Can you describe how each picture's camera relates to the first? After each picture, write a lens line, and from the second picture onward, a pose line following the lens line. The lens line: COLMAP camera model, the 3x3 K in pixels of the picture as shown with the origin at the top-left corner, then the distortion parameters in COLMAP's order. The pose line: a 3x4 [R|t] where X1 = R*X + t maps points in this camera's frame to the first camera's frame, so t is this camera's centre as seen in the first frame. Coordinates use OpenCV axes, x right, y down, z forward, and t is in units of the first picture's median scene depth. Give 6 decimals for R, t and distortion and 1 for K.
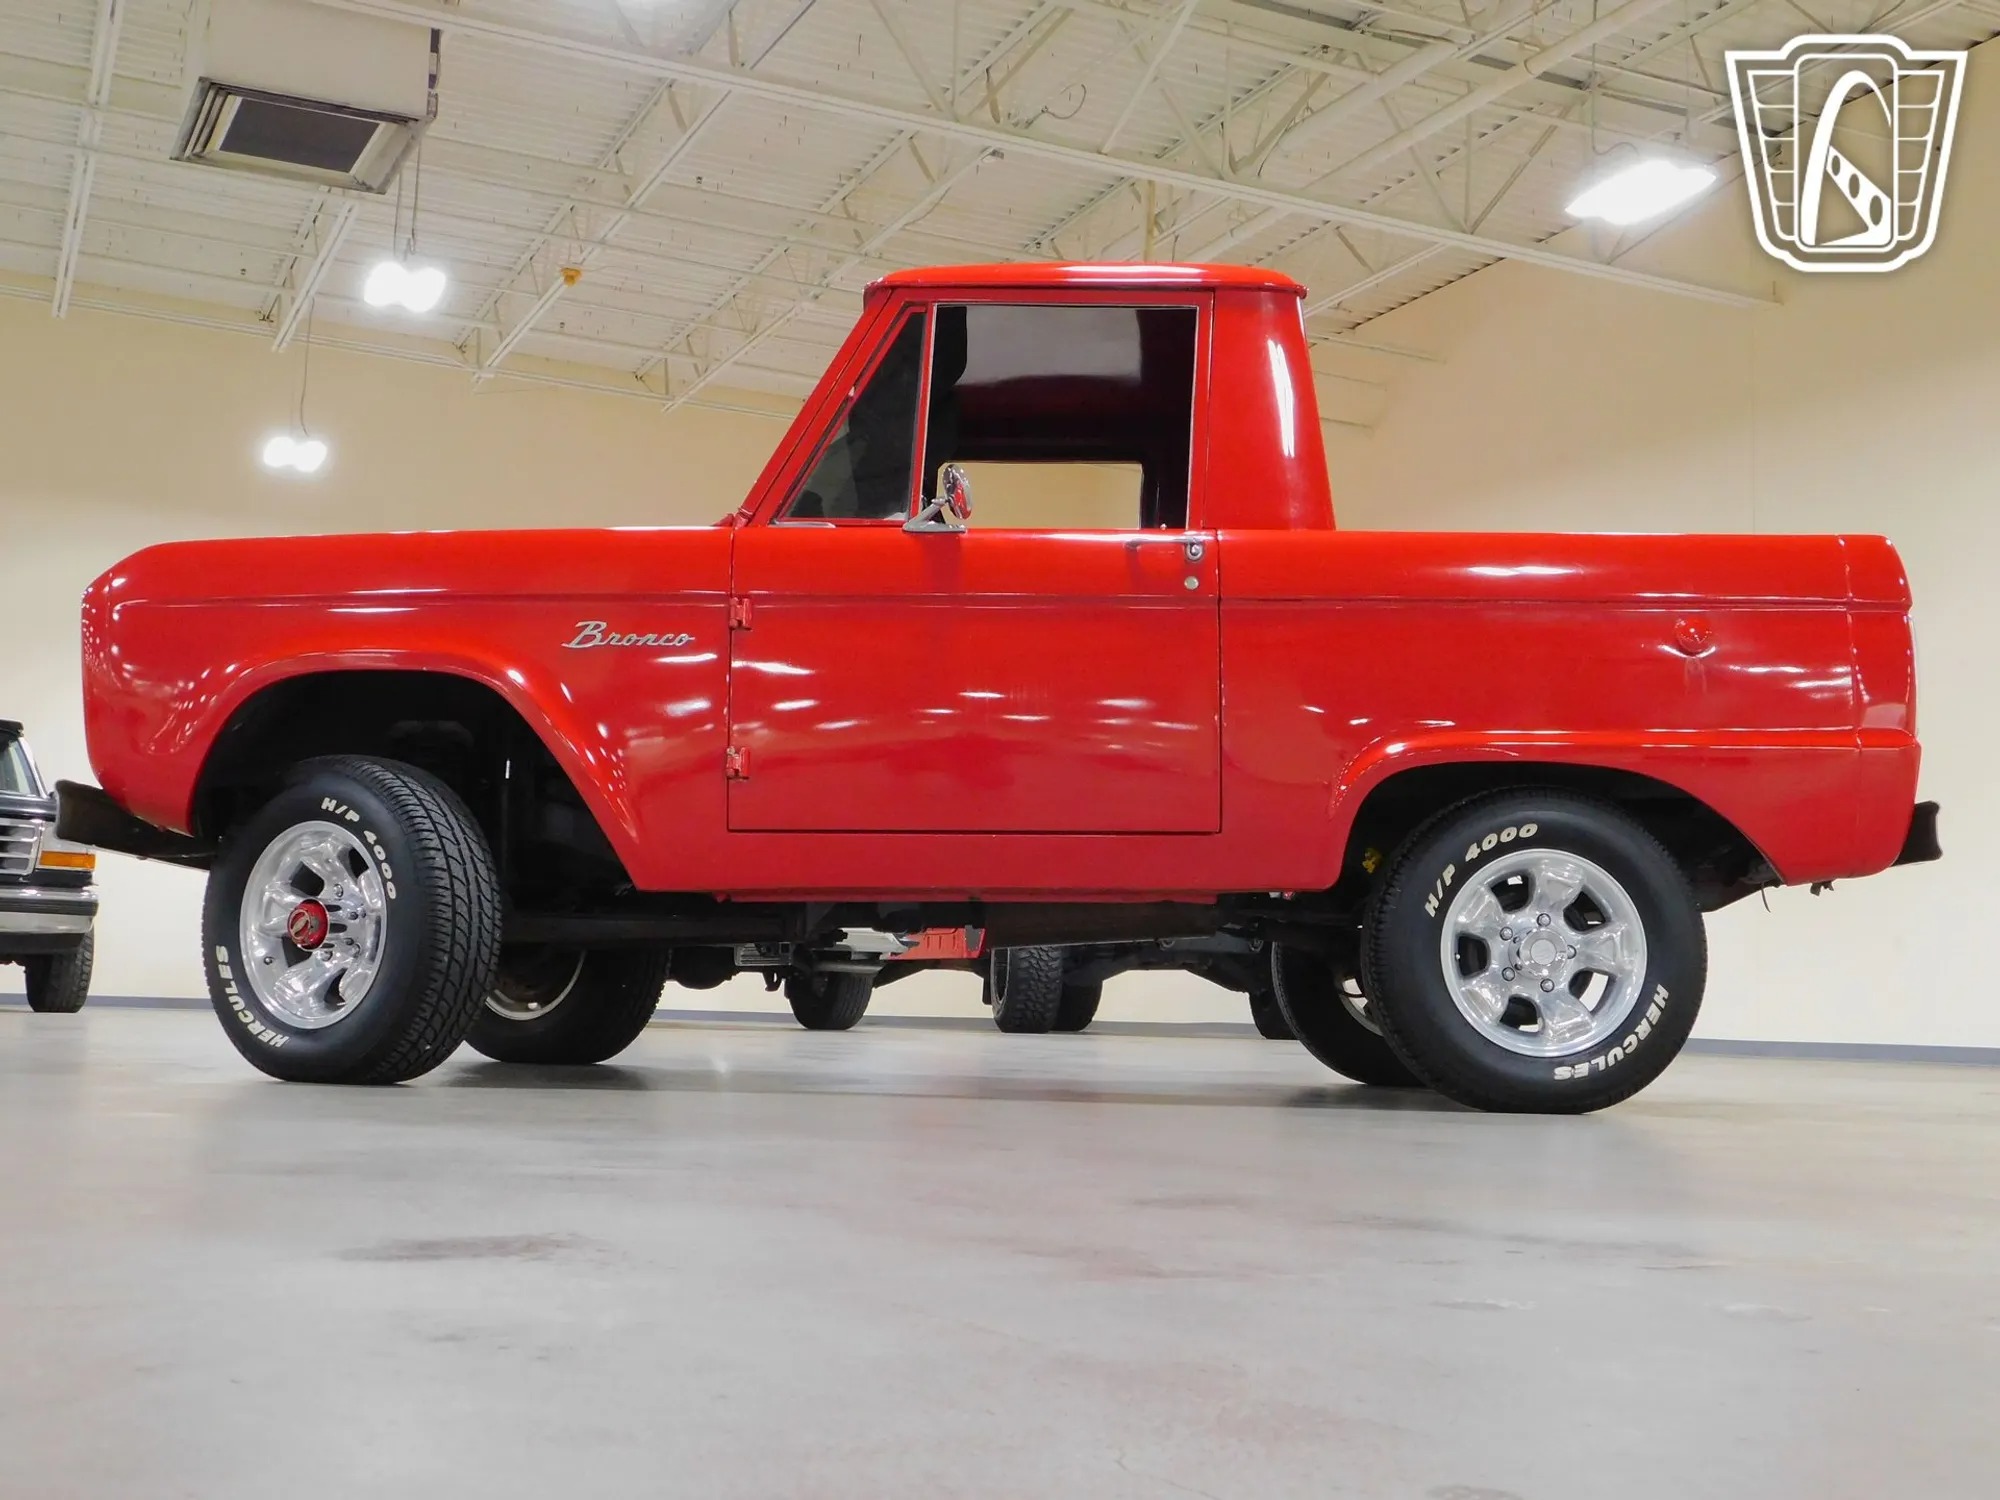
lens RADIAL K [[2363.6, 0, 998.2], [0, 2363.6, 737.6], [0, 0, 1]] dist [-0.015187, 0.012548]
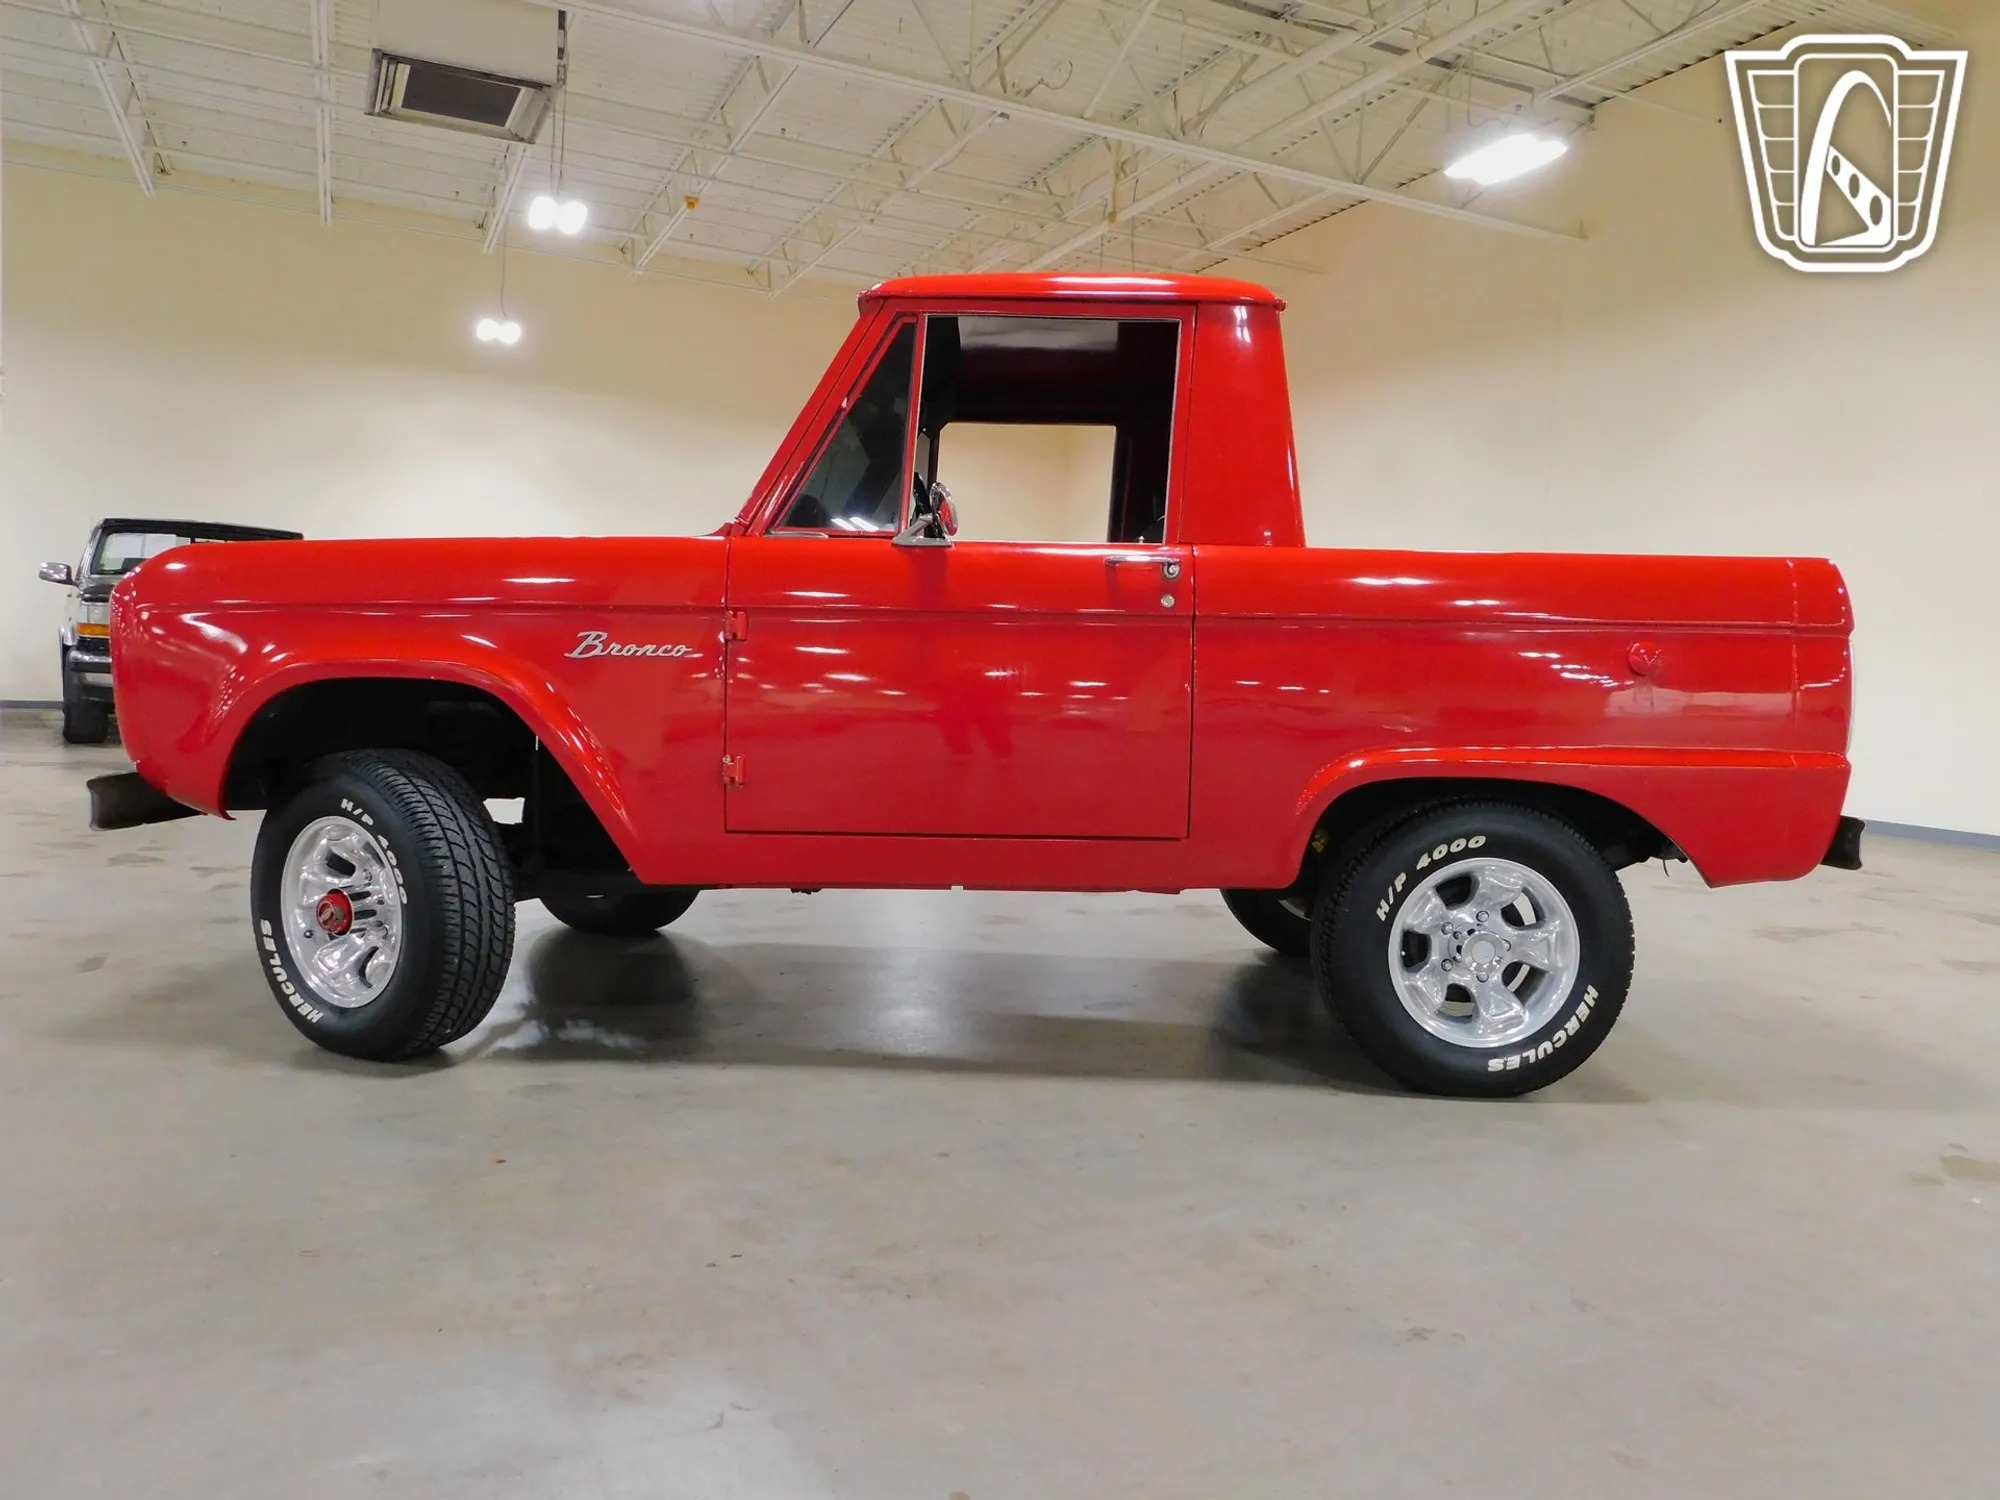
lens RADIAL K [[1482.3, 0, 998.3], [0, 1482.3, 743.8], [0, 0, 1]] dist [-0.005197, 0.005766]
pose [[0.999890, 0.014657, -0.002439, 0.009558], [-0.014036, 0.985580, 0.168629, -0.113299], [0.004875, -0.168576, 0.985677, 0.346251]]
